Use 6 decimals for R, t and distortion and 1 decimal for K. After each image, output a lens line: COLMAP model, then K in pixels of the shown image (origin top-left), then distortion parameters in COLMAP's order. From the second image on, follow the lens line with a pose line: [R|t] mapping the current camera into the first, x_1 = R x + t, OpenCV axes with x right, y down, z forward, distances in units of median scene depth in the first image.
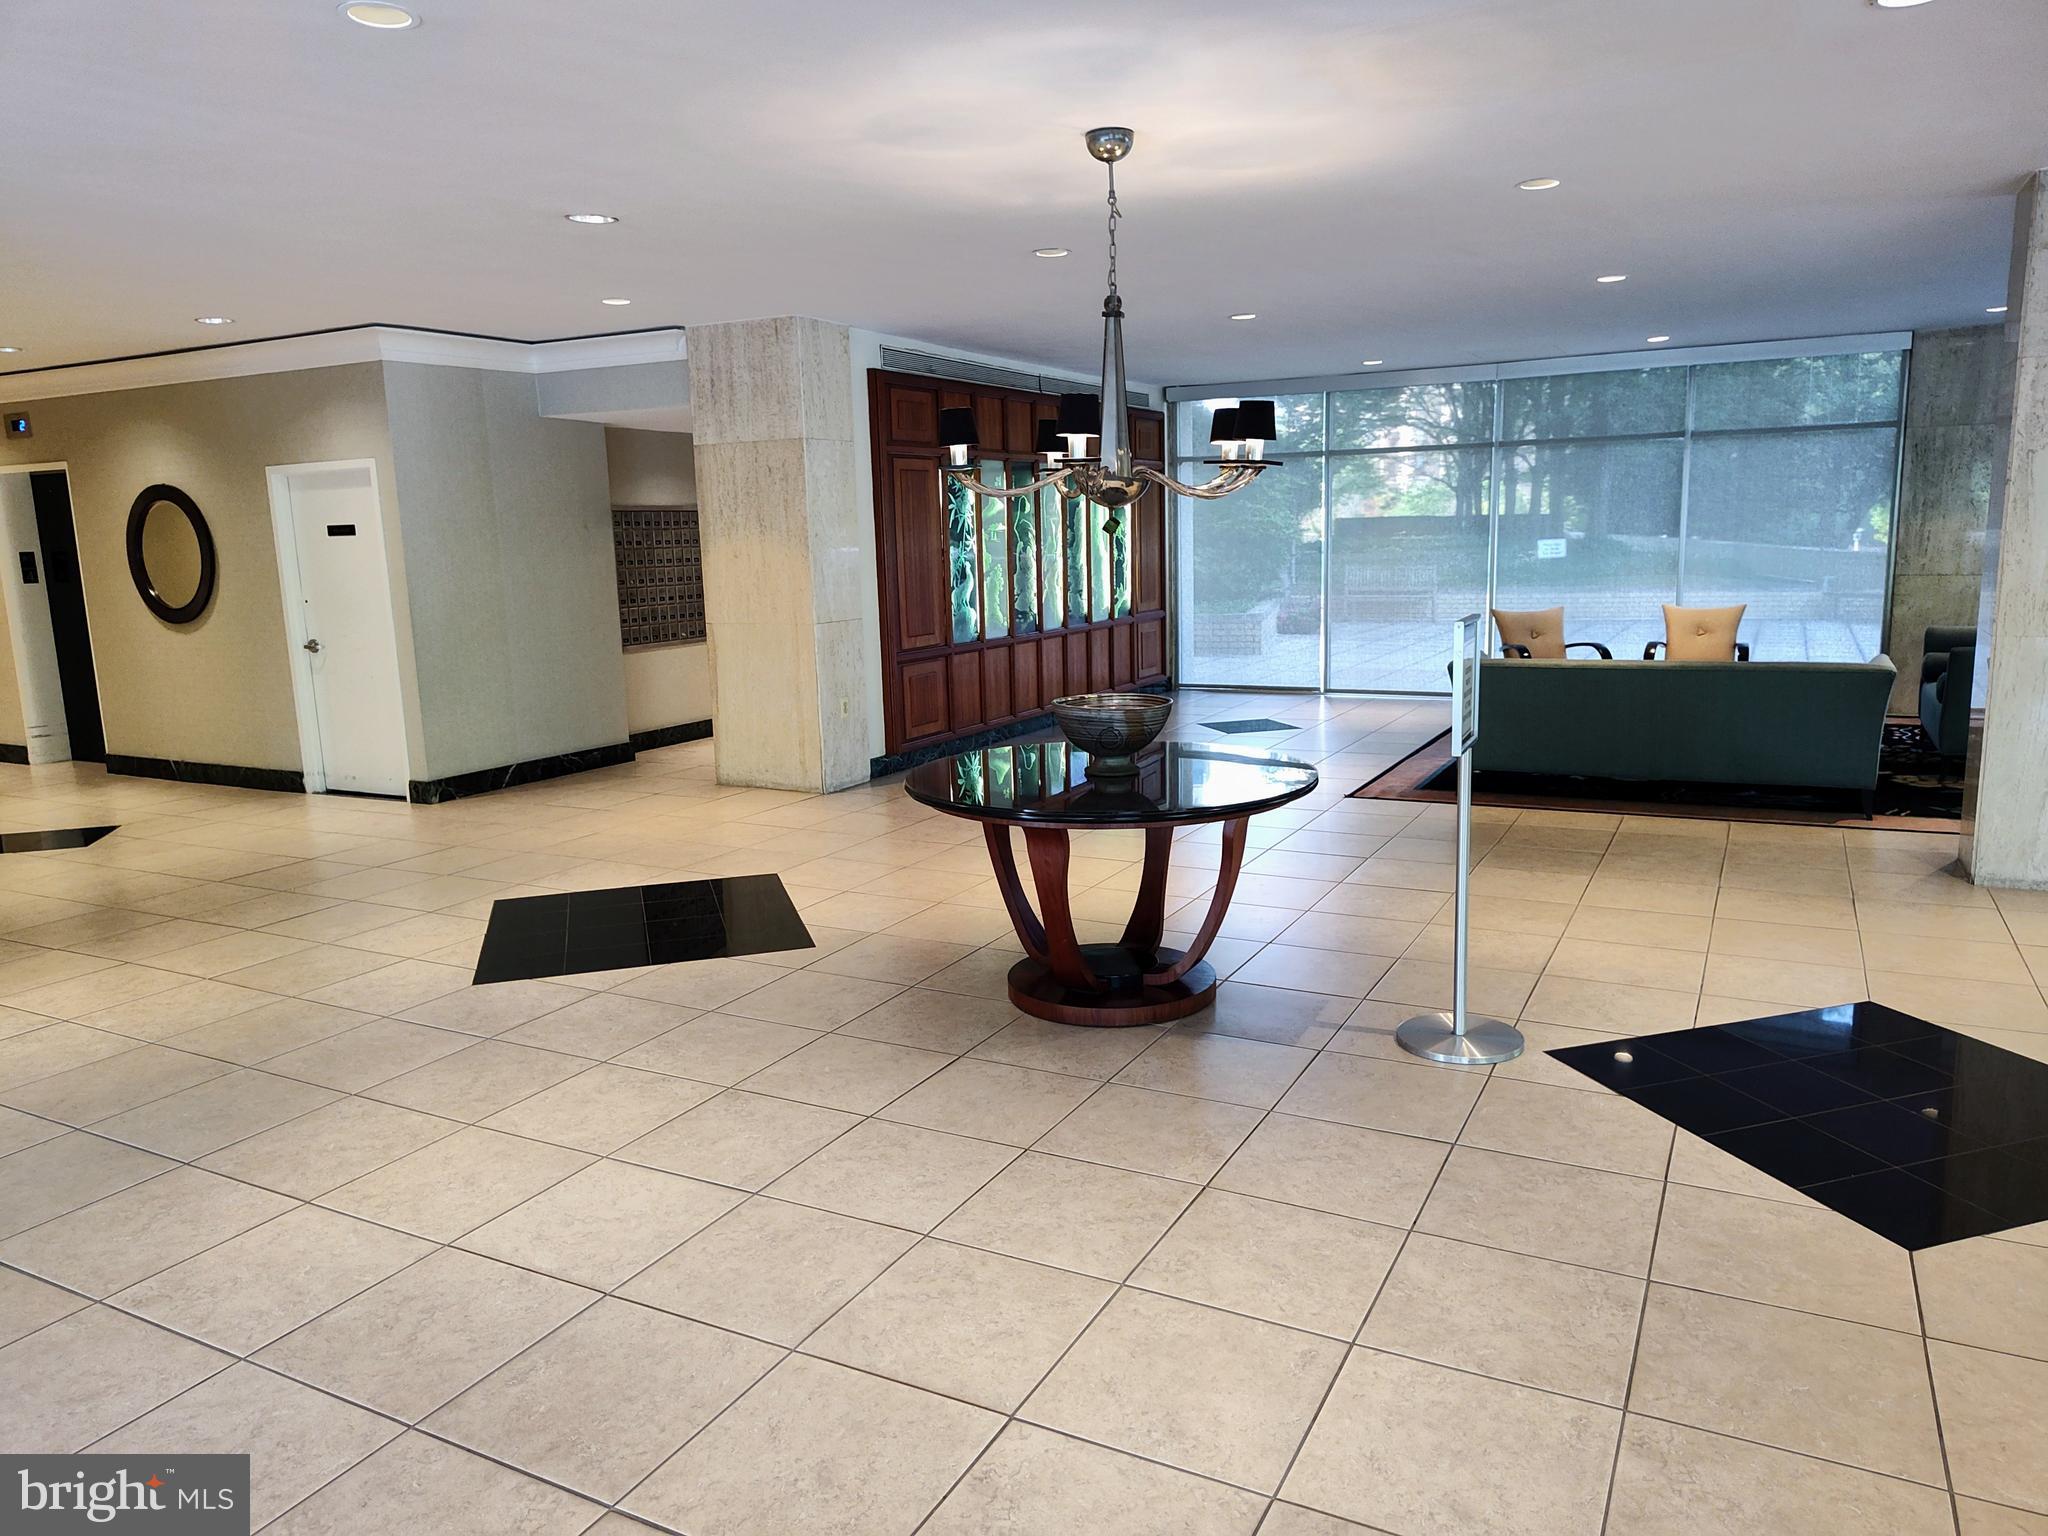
lens RADIAL K [[1400.8, 0, 1024.0], [0, 1400.8, 768.0], [0, 0, 1]] dist [0.055709, -0.076684]
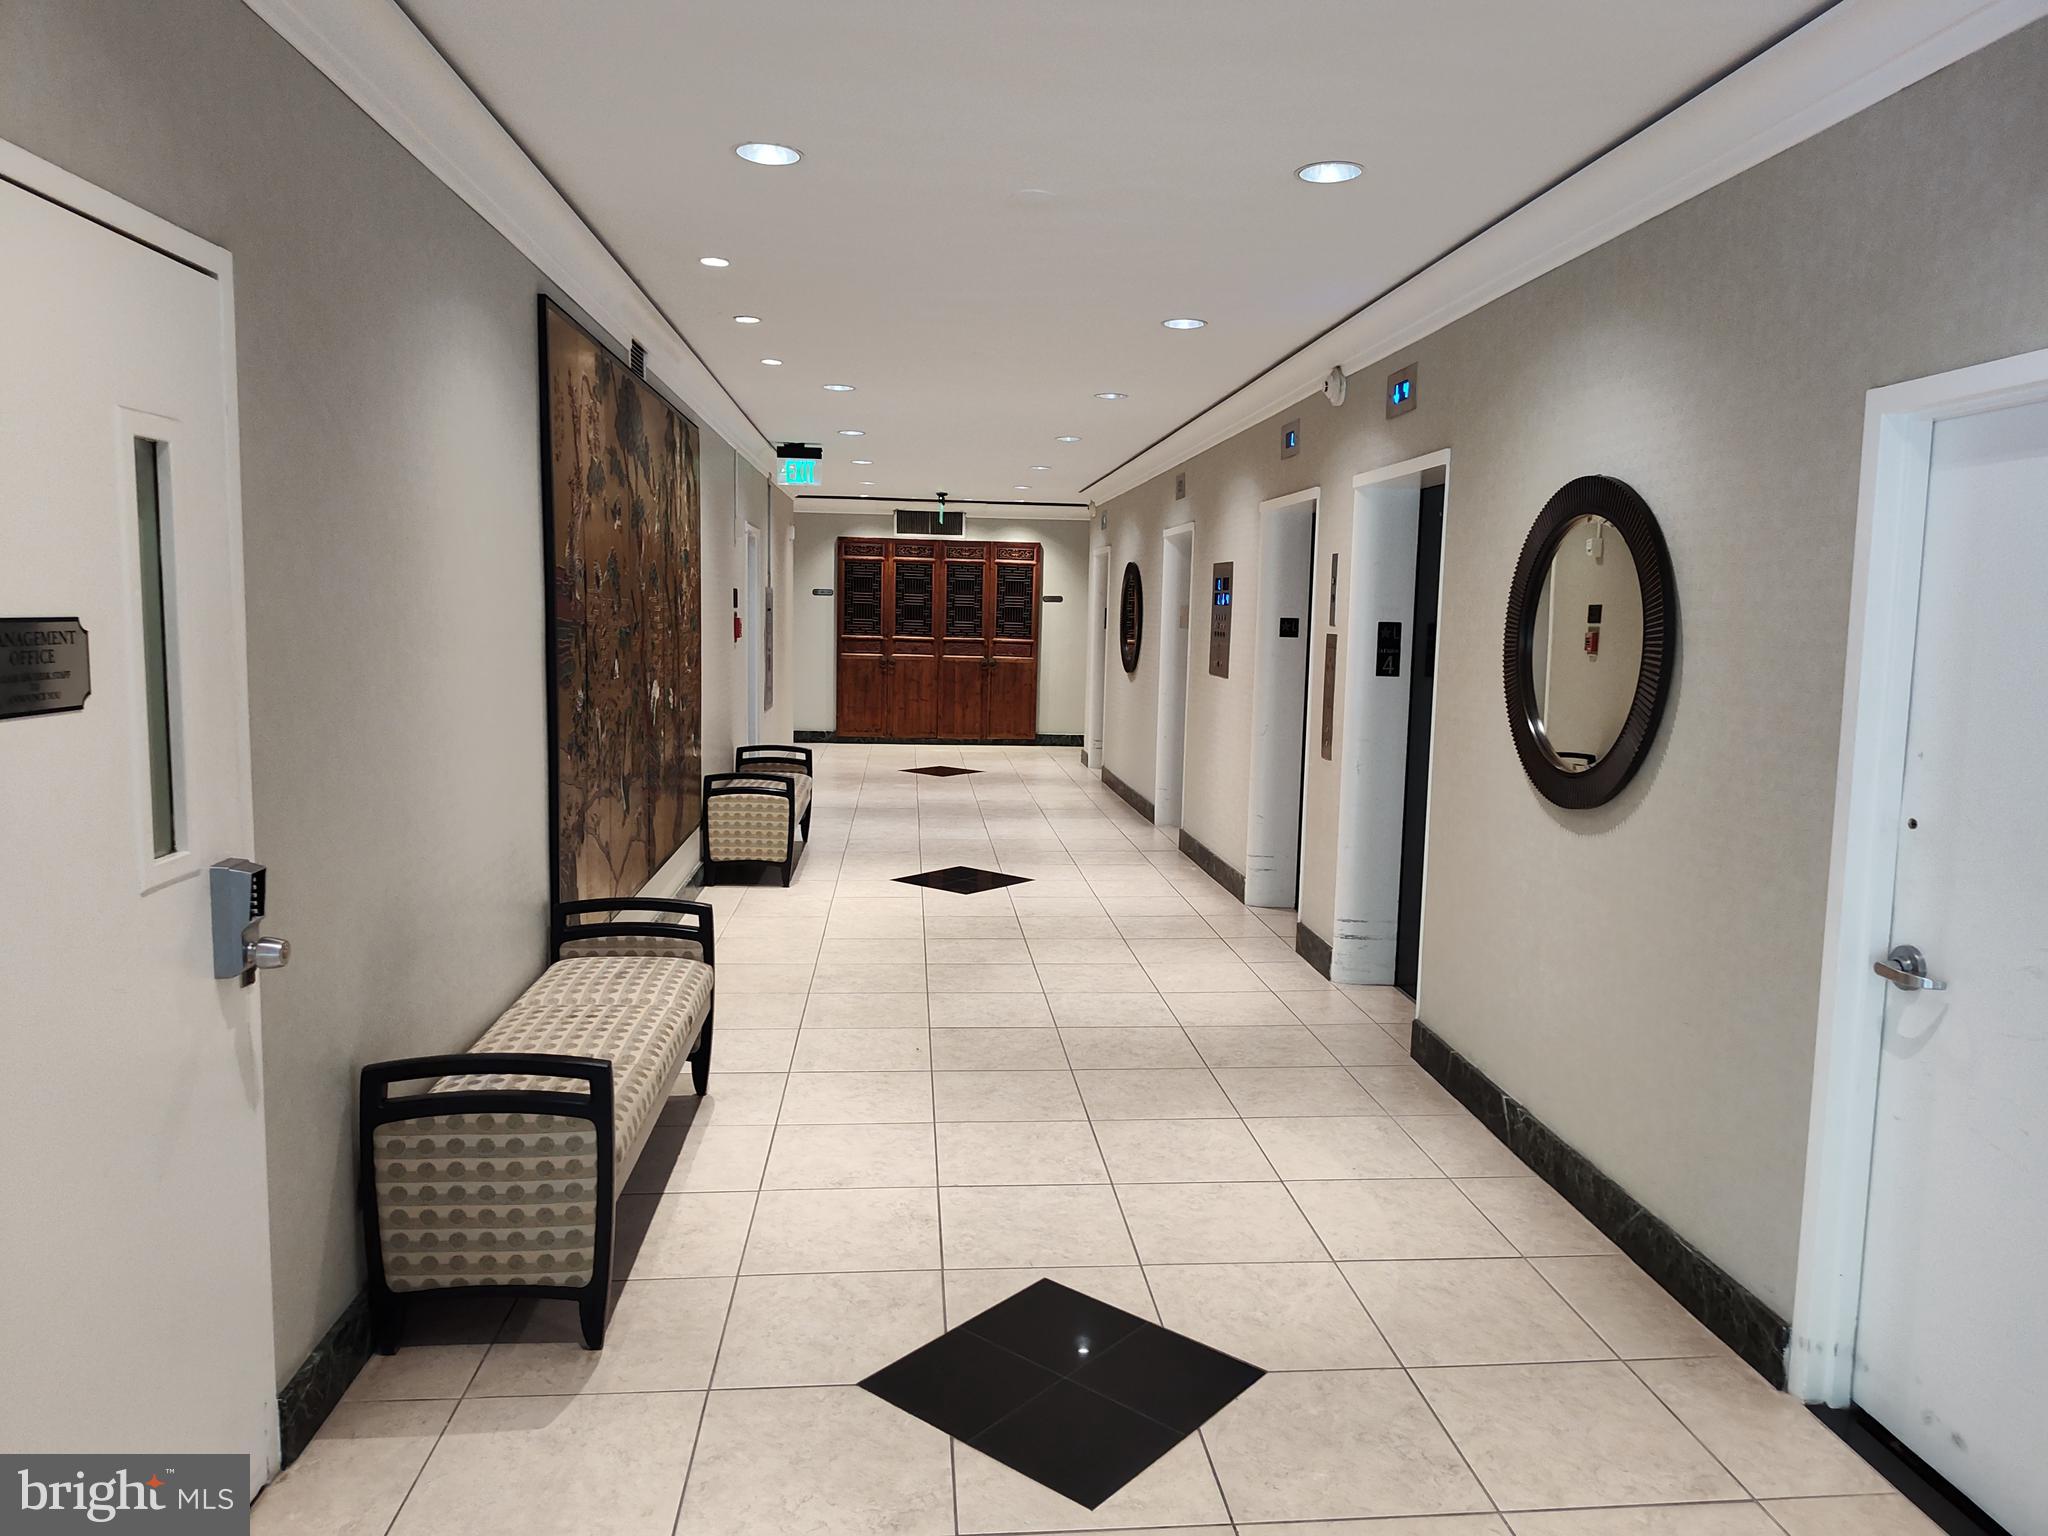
lens RADIAL K [[1400.8, 0, 1024.0], [0, 1400.8, 768.0], [0, 0, 1]] dist [0.055709, -0.076684]
pose [[0.542585, 0.132124, -0.829545, -0.351877], [-0.183143, 0.982402, 0.036680, -0.102814], [0.819793, 0.132023, 0.557234, 0.656024]]
